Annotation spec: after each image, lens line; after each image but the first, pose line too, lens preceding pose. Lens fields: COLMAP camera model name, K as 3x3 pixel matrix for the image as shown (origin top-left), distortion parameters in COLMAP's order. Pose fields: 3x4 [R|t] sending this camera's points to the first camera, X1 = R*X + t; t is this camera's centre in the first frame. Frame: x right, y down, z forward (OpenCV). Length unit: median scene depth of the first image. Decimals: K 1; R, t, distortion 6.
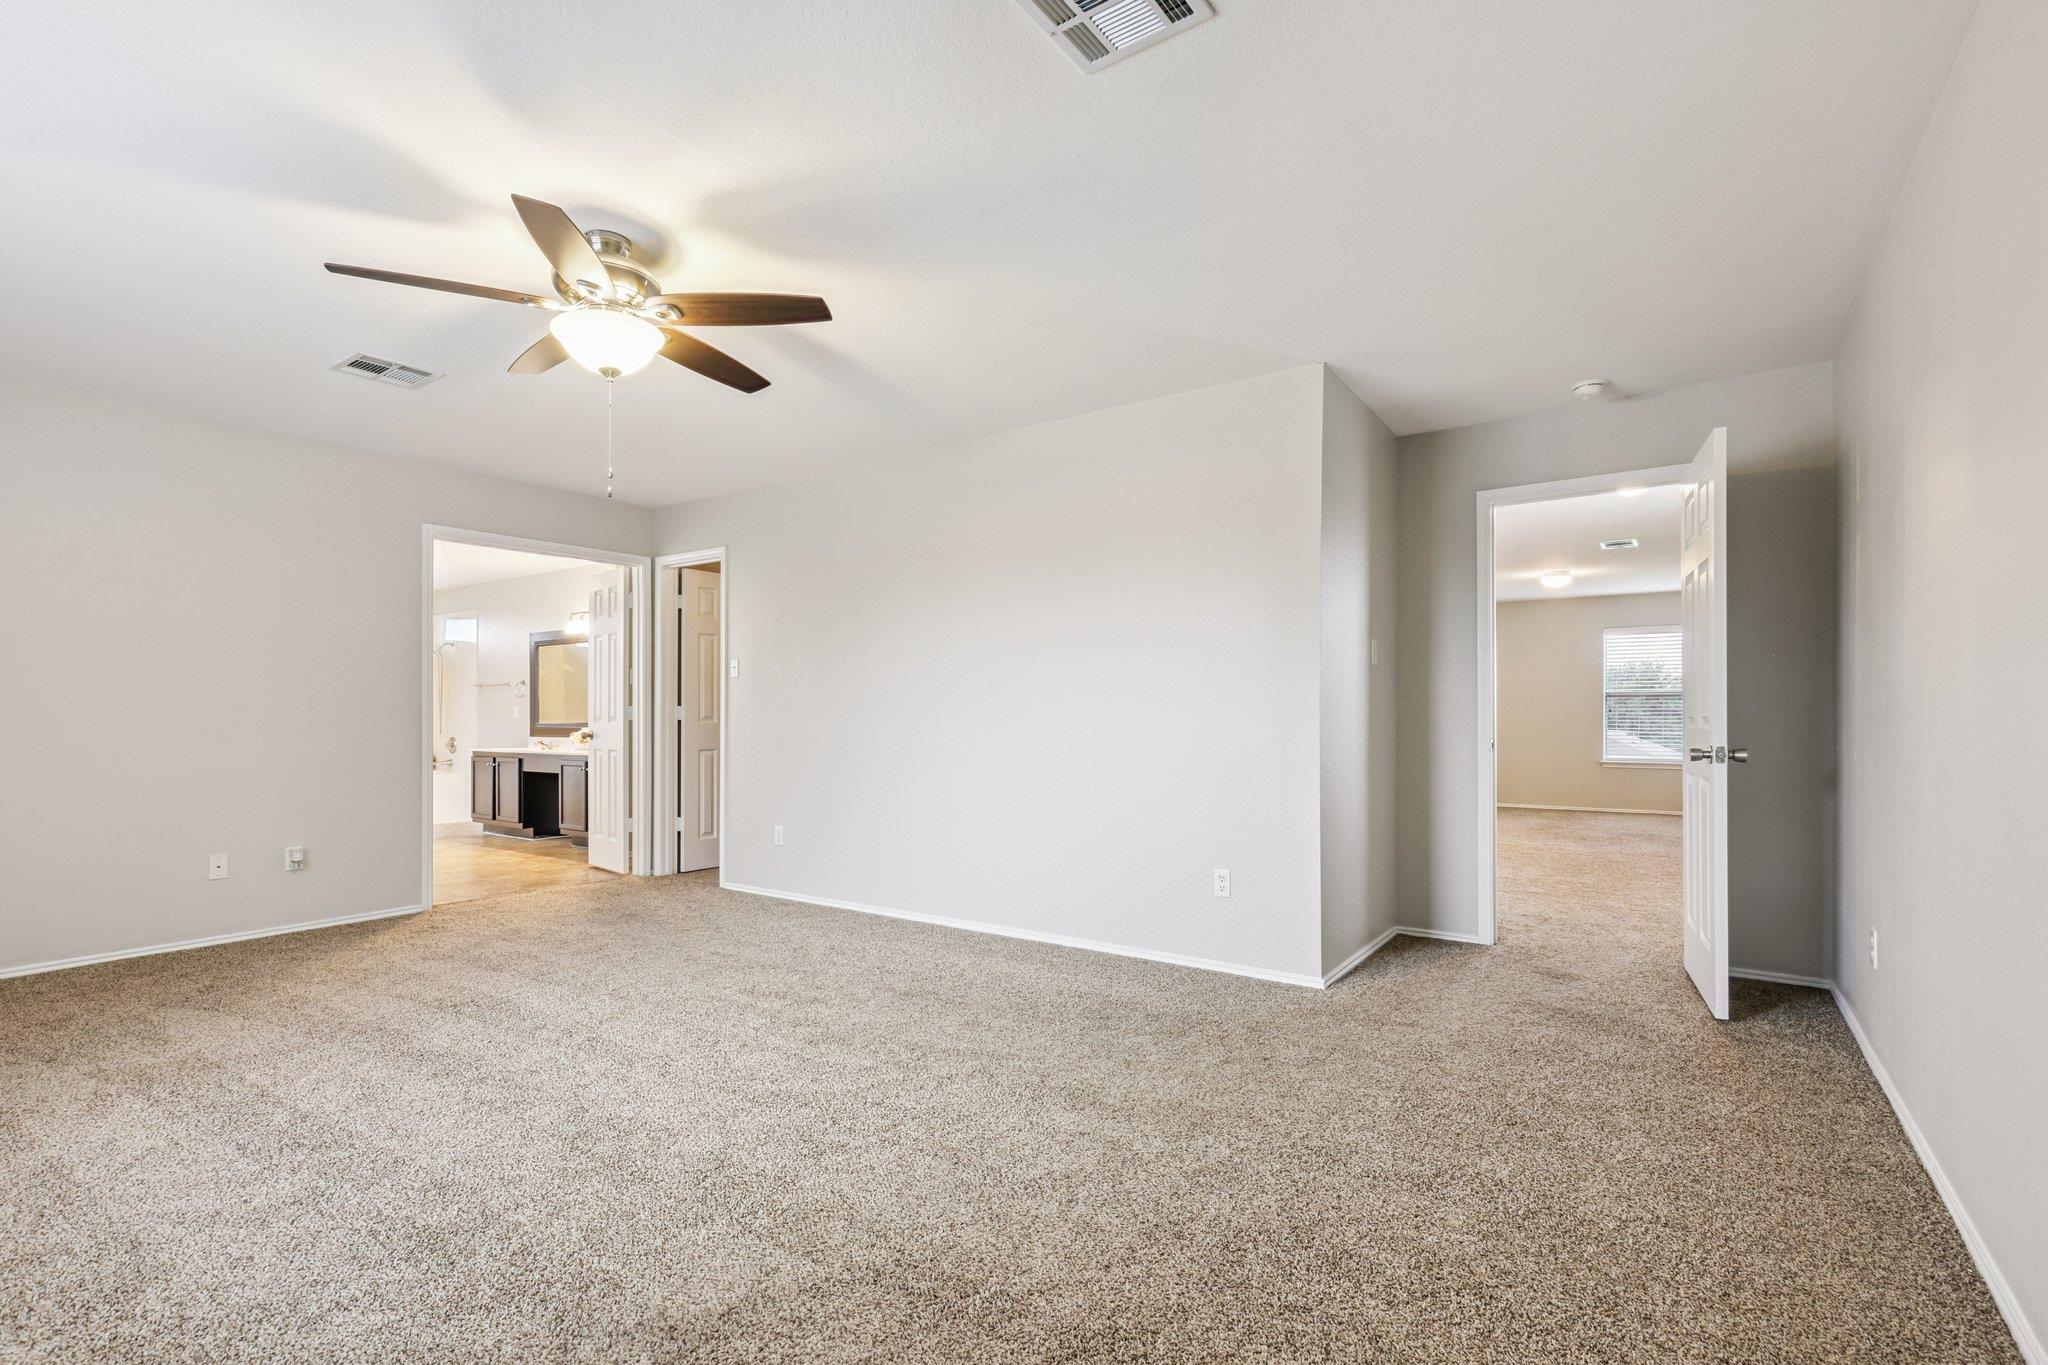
lens RADIAL K [[935.2, 0, 1029.3], [0, 935.2, 713.4], [0, 0, 1]] dist [-0.000629, -0.000716]
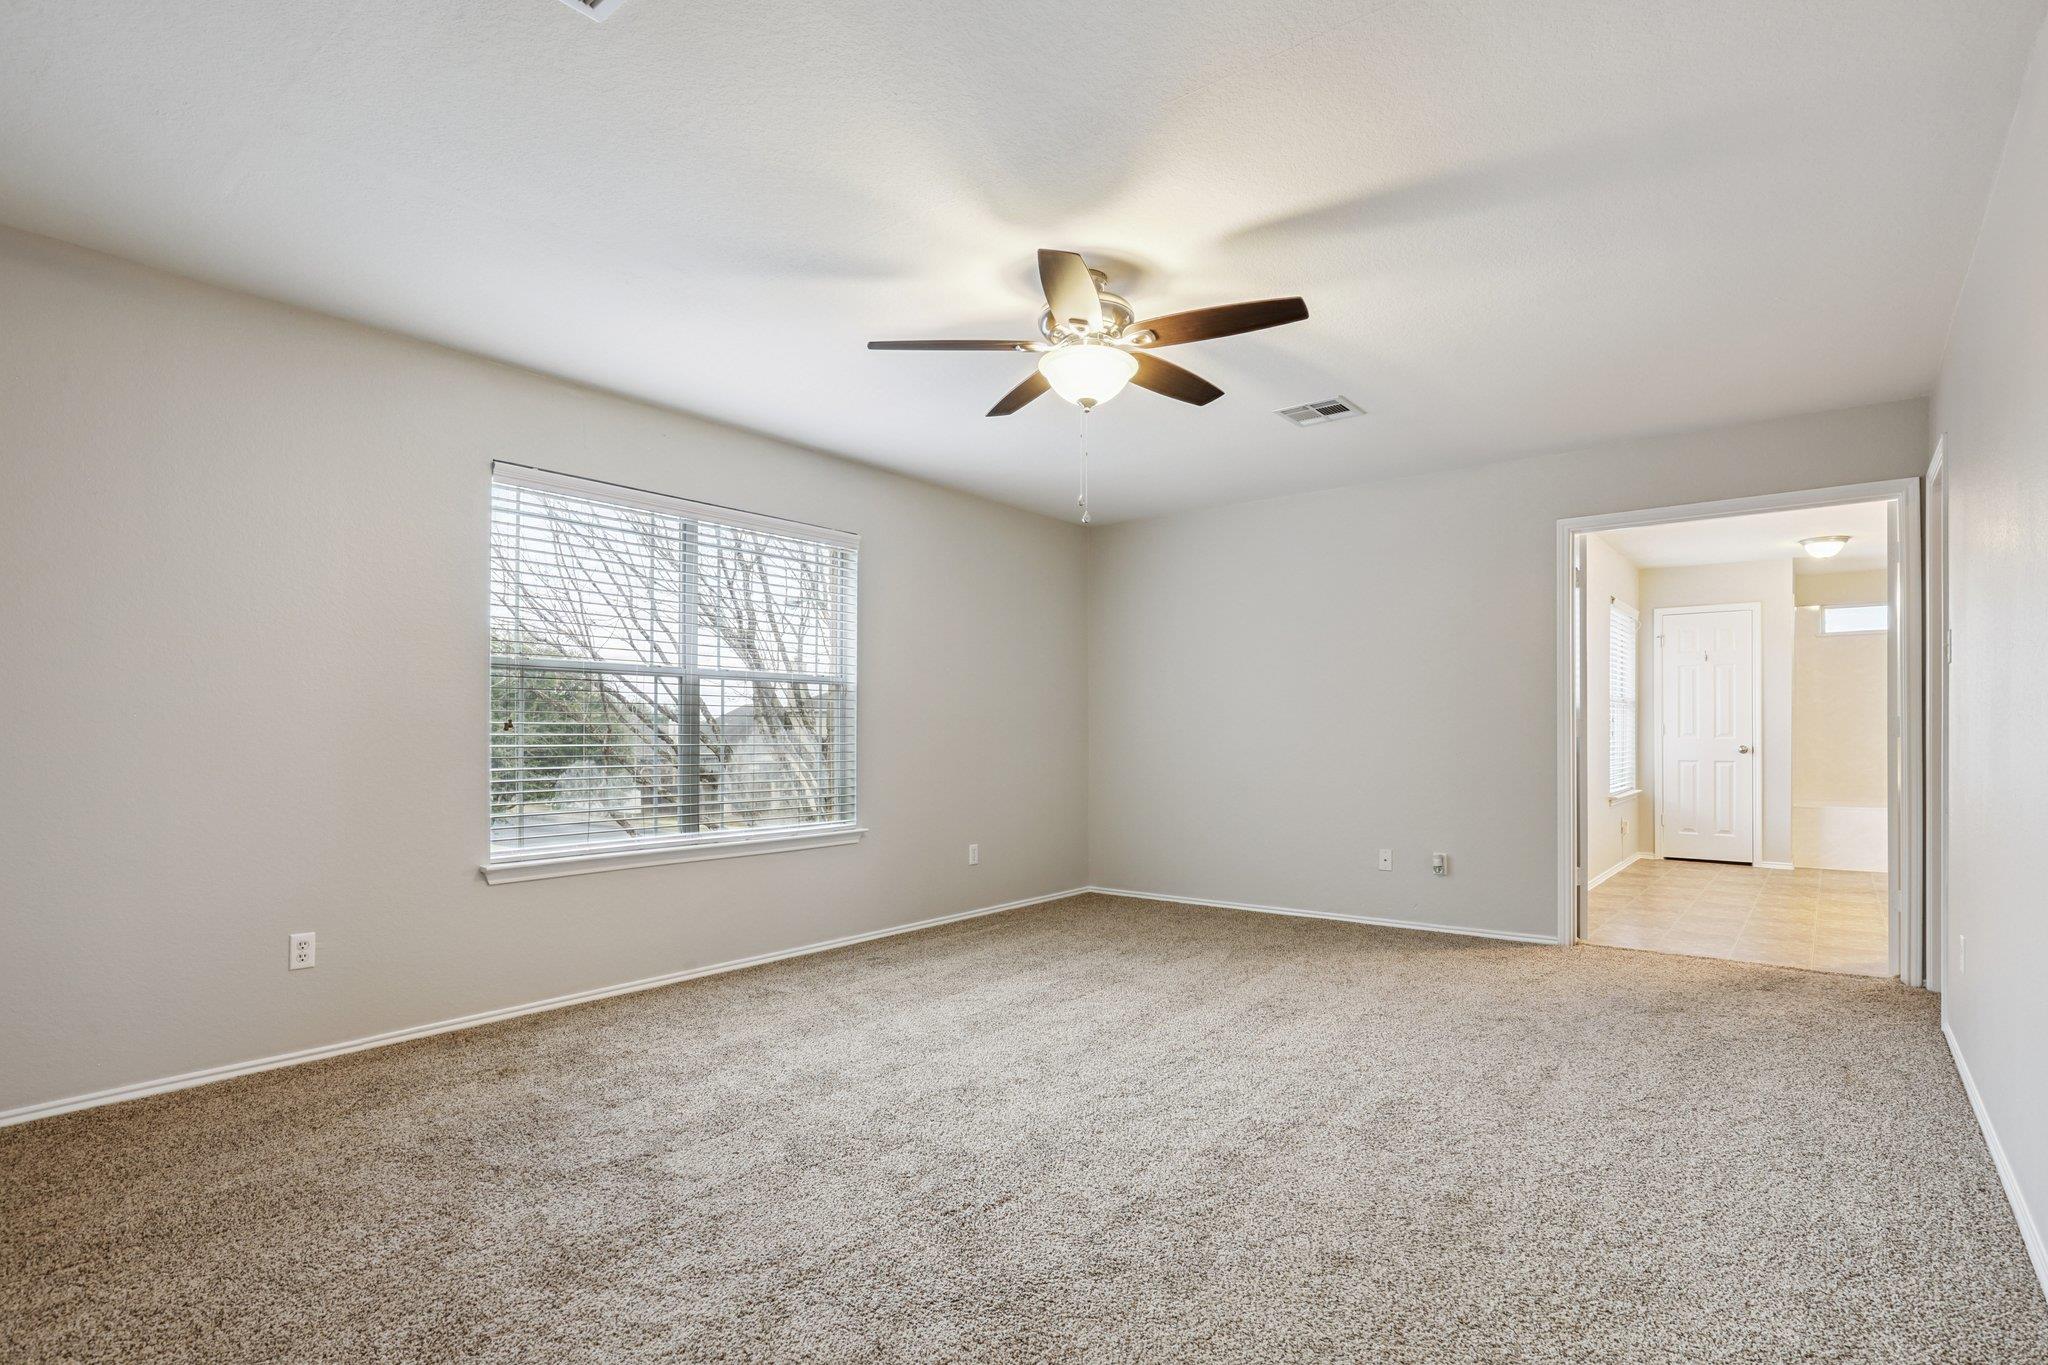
lens RADIAL K [[1025.1, 0, 1029.7], [0, 1025.1, 734.0], [0, 0, 1]] dist [0.000778, -0.000011]
pose [[-0.047433, 0.009084, -0.998833, 0.516991], [0.001136, 0.999958, 0.009040, -0.006559], [0.998874, -0.000706, -0.047442, 0.726370]]
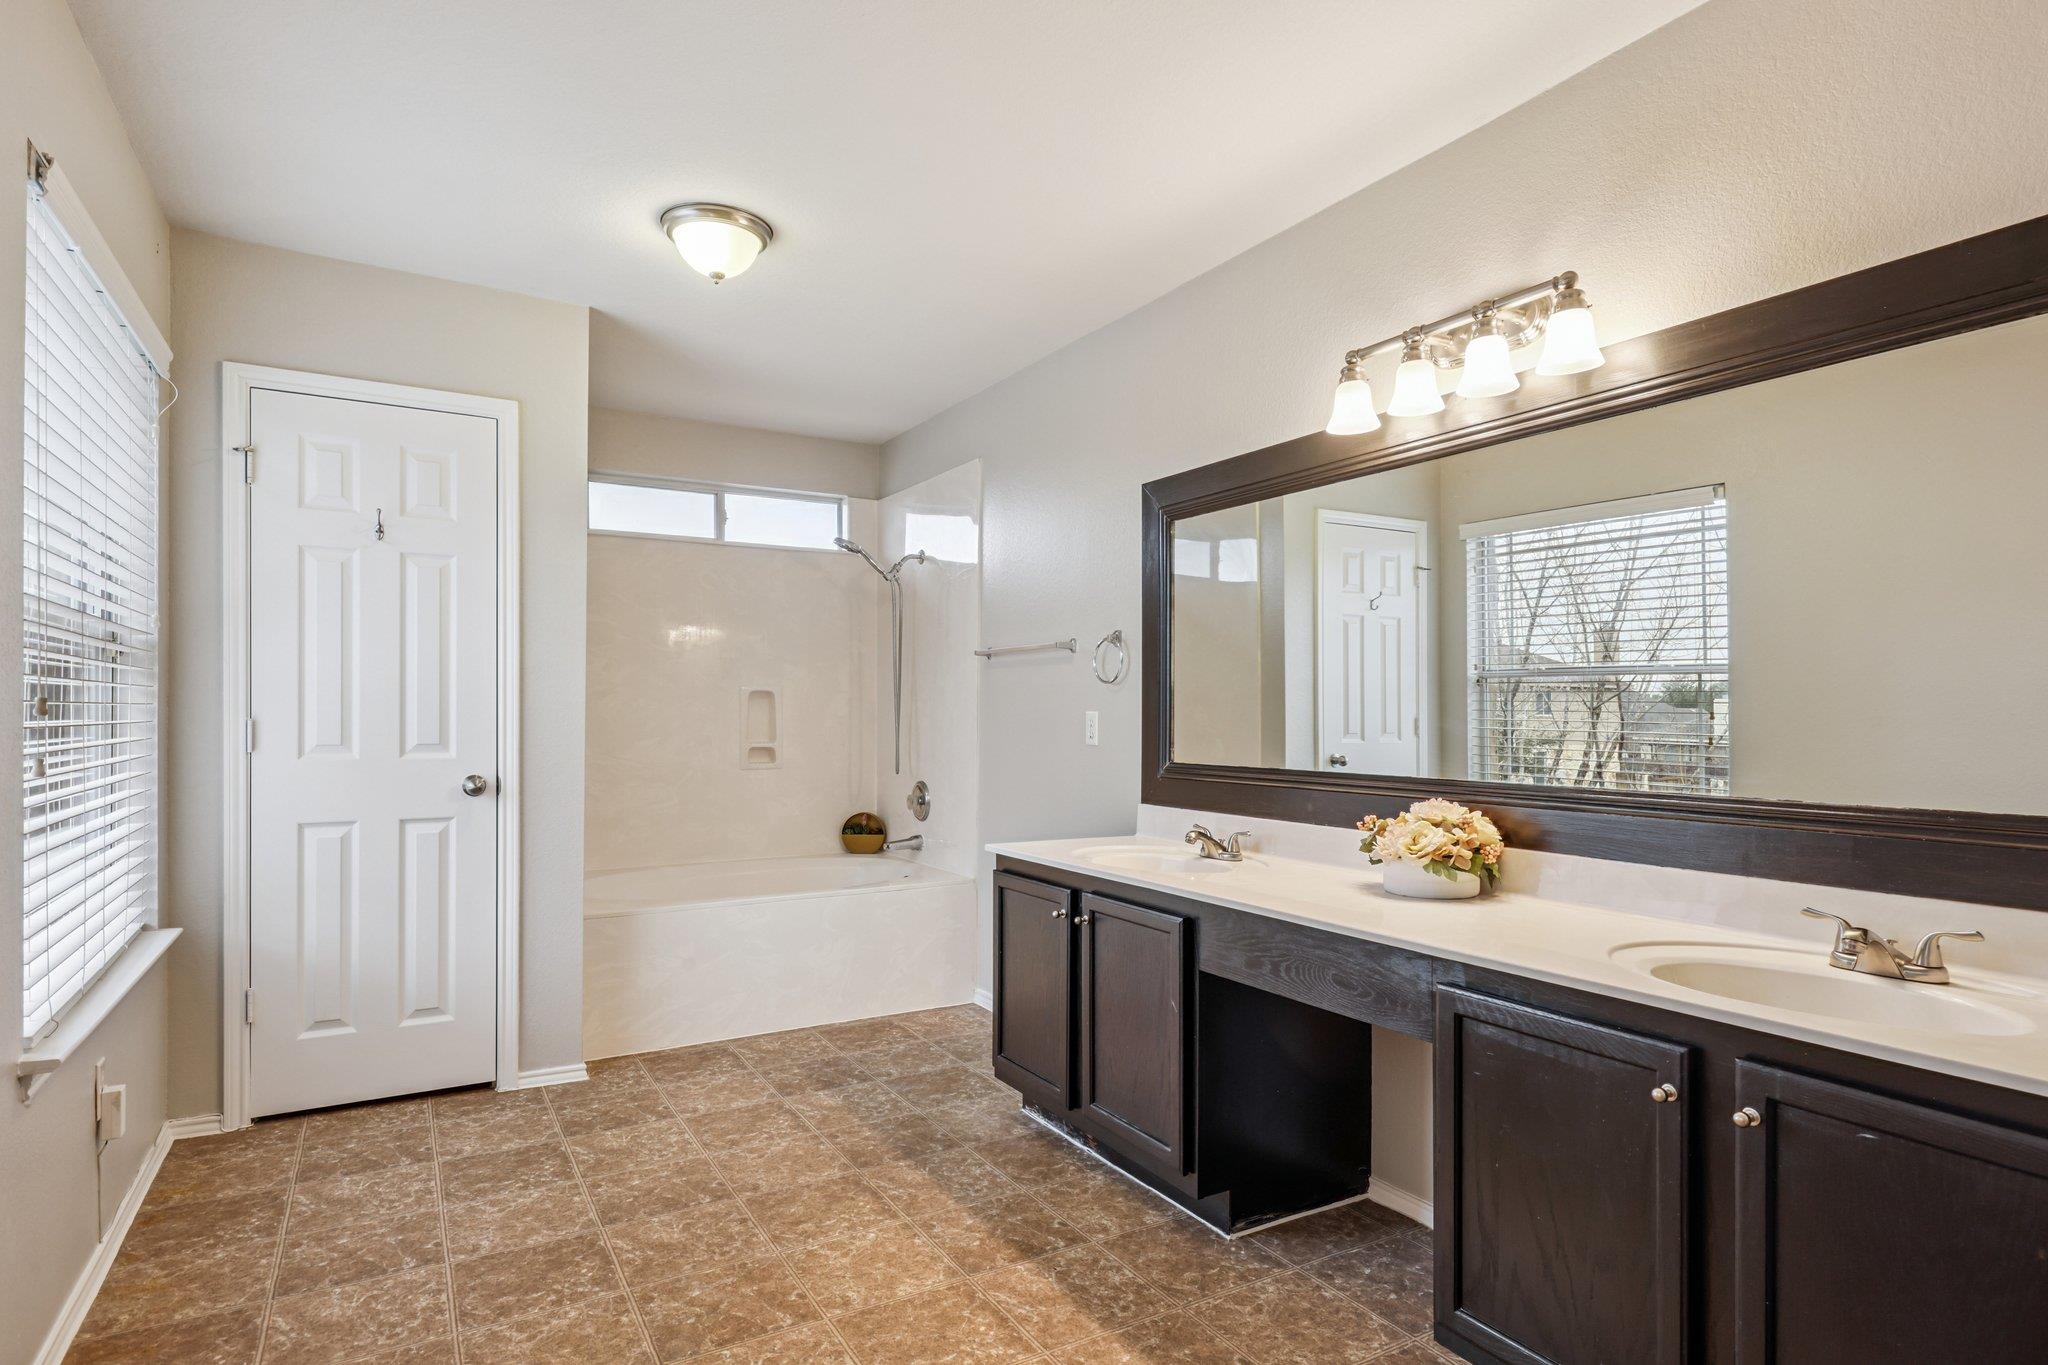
lens RADIAL K [[1083.9, 0, 1026.9], [0, 1083.9, 712.0], [0, 0, 1]] dist [0.000078, -0.000012]
pose [[0.913374, 0.009003, -0.407022, -1.006915], [-0.009039, 0.999957, 0.001833, -0.016677], [0.407021, 0.002005, 0.913417, 1.542683]]
